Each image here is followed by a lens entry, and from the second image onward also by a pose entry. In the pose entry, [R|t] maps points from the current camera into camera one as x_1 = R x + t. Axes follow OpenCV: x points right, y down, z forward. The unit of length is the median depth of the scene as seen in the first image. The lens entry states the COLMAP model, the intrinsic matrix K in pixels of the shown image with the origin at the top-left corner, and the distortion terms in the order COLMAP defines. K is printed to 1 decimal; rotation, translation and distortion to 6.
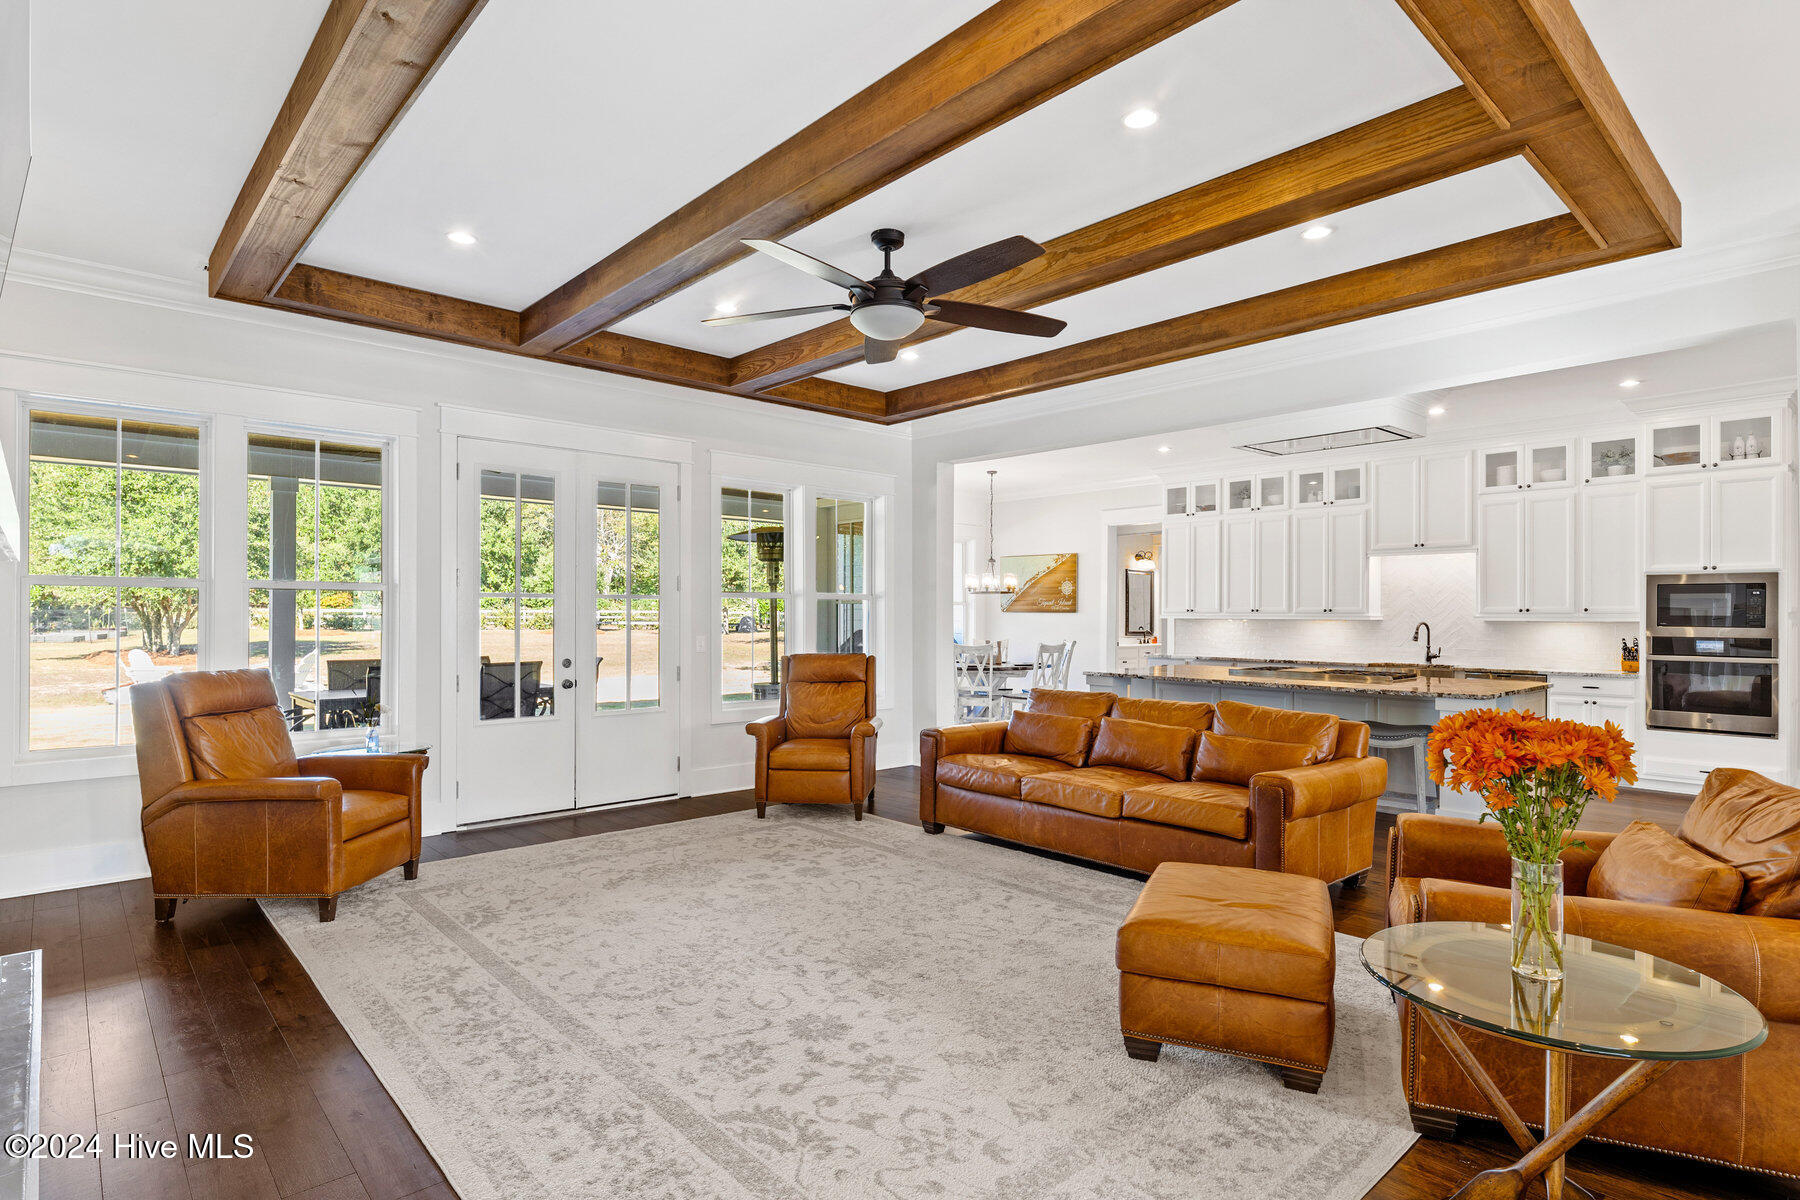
lens RADIAL K [[934.5, 0, 885.9], [0, 934.5, 611.9], [0, 0, 1]] dist [0.001328, -0.001096]
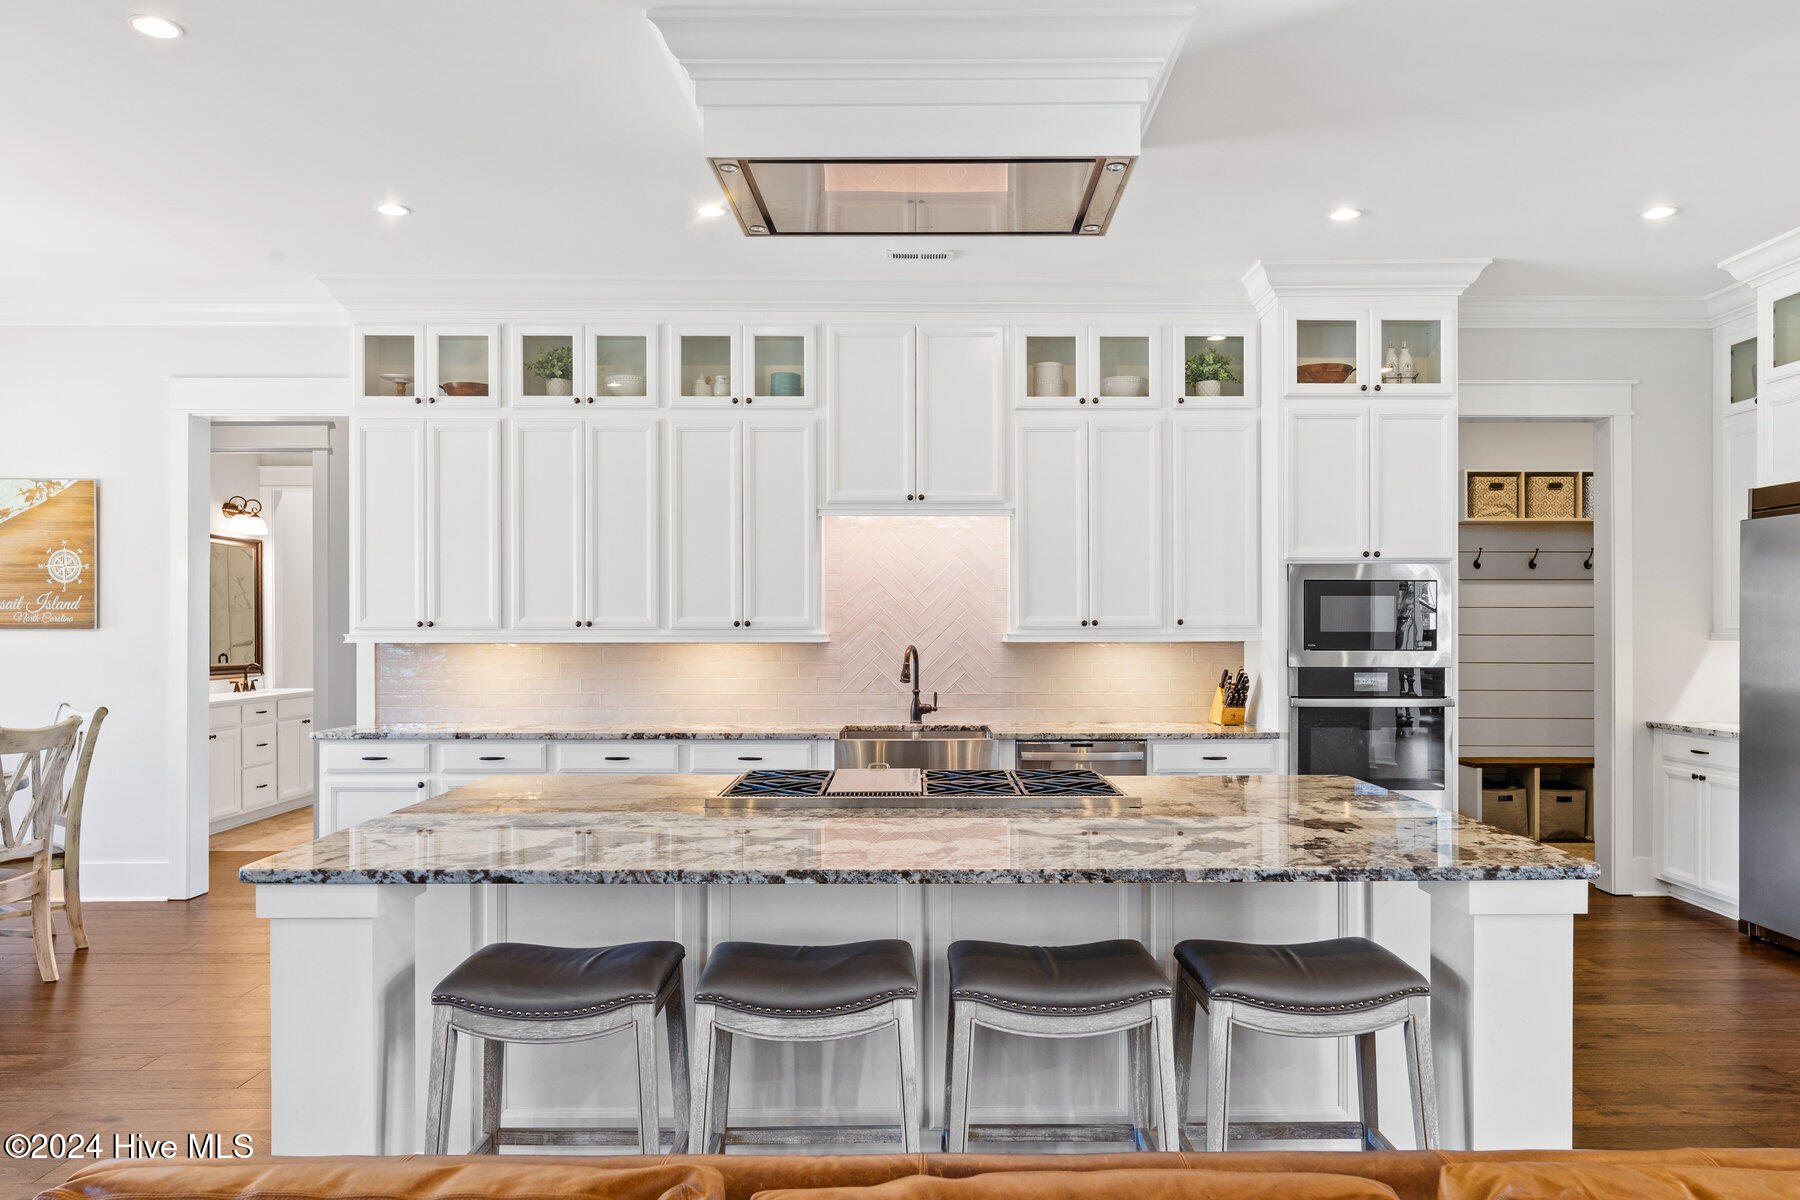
lens RADIAL K [[1177.7, 0, 933.5], [0, 1177.7, 631.9], [0, 0, 1]] dist [-0.001960, -0.006543]
pose [[0.650135, -0.012138, 0.759721, 0.100227], [0.002270, 0.999899, 0.014033, -0.007347], [-0.759815, -0.007399, 0.650097, 0.714526]]
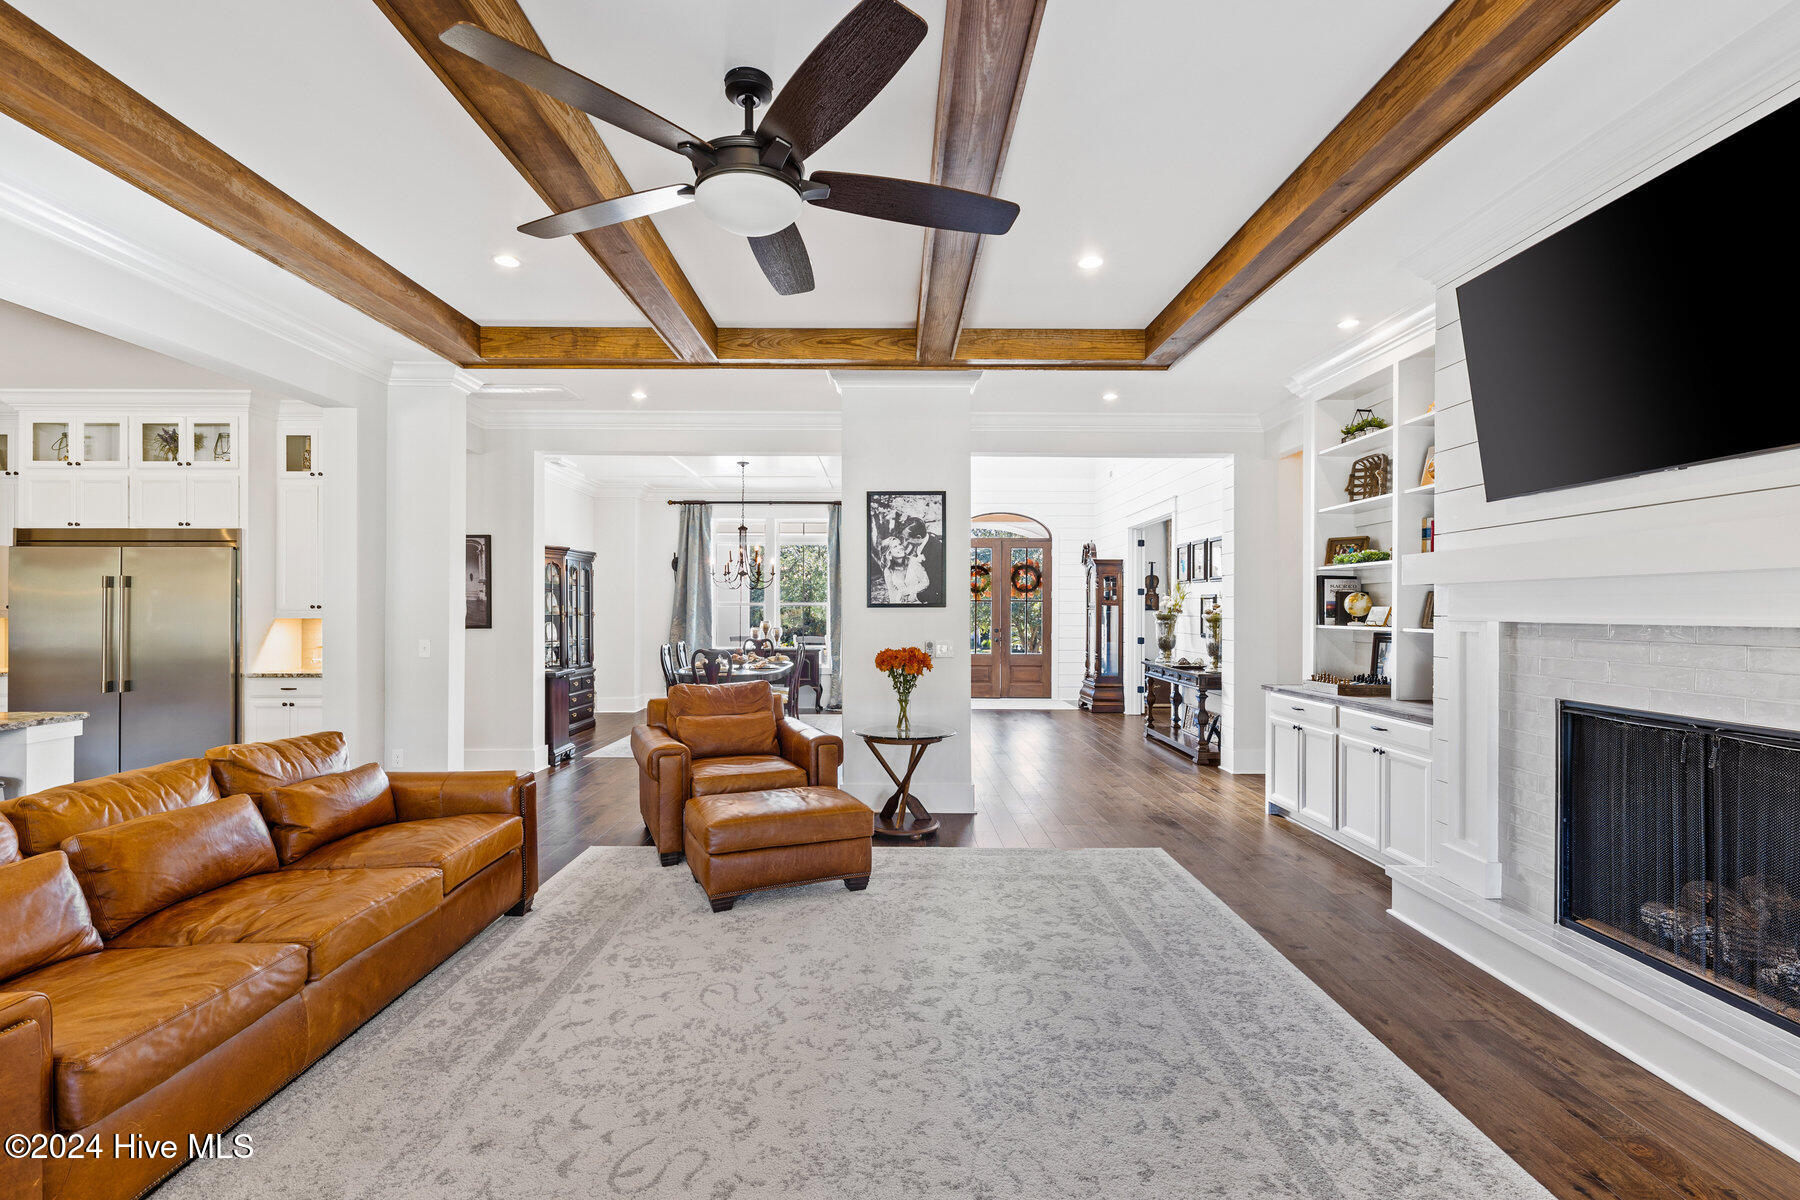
lens RADIAL K [[821.7, 0, 902.3], [0, 821.7, 603.2], [0, 0, 1]] dist [-0.001005, 0.000088]
pose [[-0.763183, -0.001796, 0.646180, -0.300466], [-0.007140, 0.999959, -0.005653, -0.006922], [-0.646143, -0.008927, -0.763164, 0.864692]]
